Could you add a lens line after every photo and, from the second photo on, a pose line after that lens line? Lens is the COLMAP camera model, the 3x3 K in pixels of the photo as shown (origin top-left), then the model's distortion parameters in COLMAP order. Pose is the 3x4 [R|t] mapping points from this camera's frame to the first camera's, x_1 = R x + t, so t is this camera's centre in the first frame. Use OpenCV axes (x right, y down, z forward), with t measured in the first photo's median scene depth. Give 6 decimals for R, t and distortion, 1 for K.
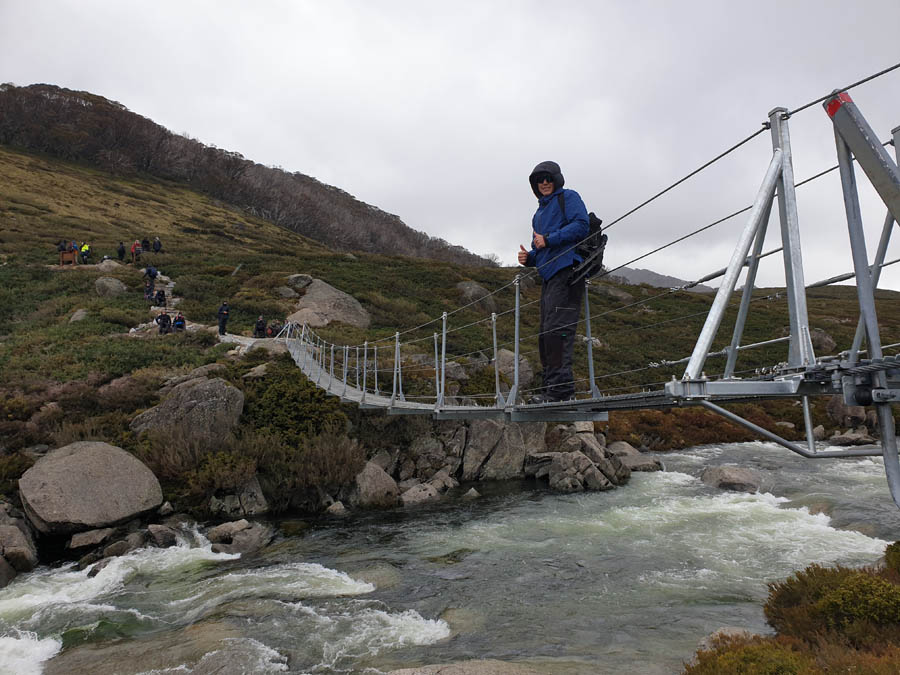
lens RADIAL K [[696.6, 0, 471.2], [0, 696.6, 338.5], [0, 0, 1]] dist [0.035674, -0.007348]
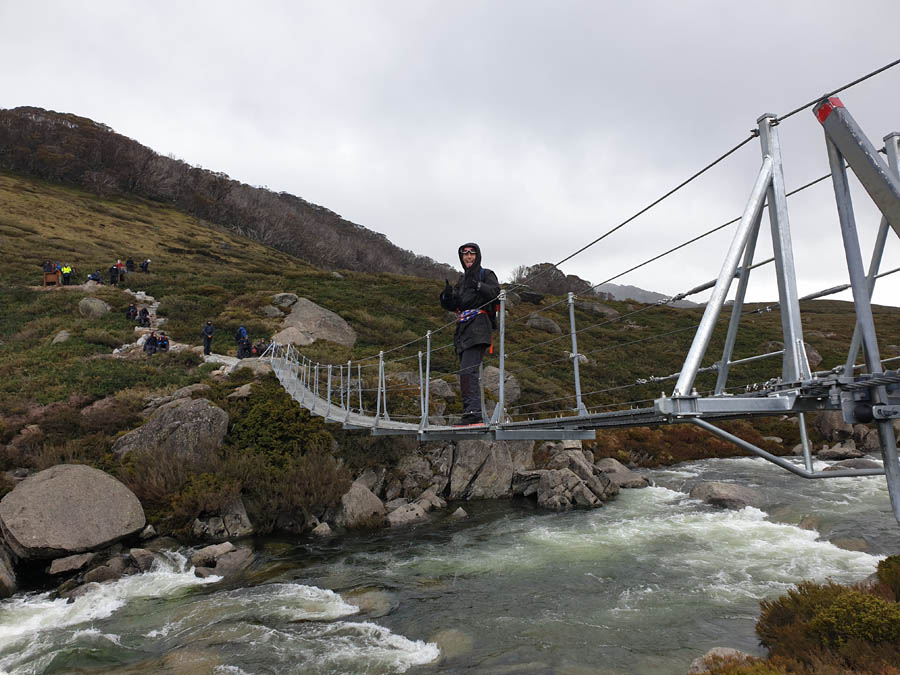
lens RADIAL K [[696.6, 0, 465.8], [0, 696.6, 334.9], [0, 0, 1]] dist [0.033194, -0.008228]
pose [[0.999894, -0.008976, 0.011493, 0.000552], [0.009320, 0.999501, -0.030191, 0.000031], [-0.011216, 0.030295, 0.999478, 0.003035]]
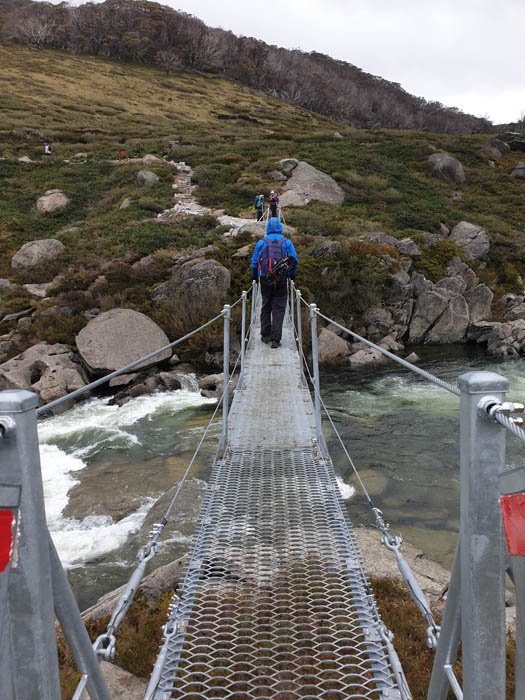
lens RADIAL K [[541.8, 0, 273.6], [0, 541.8, 364.8], [0, 0, 1]] dist [0.033194, -0.008228]
pose [[0.949233, 0.061329, -0.308537, 0.058993], [0.031658, 0.957208, 0.287664, -0.036106], [0.312976, -0.282828, 0.906672, 0.082275]]
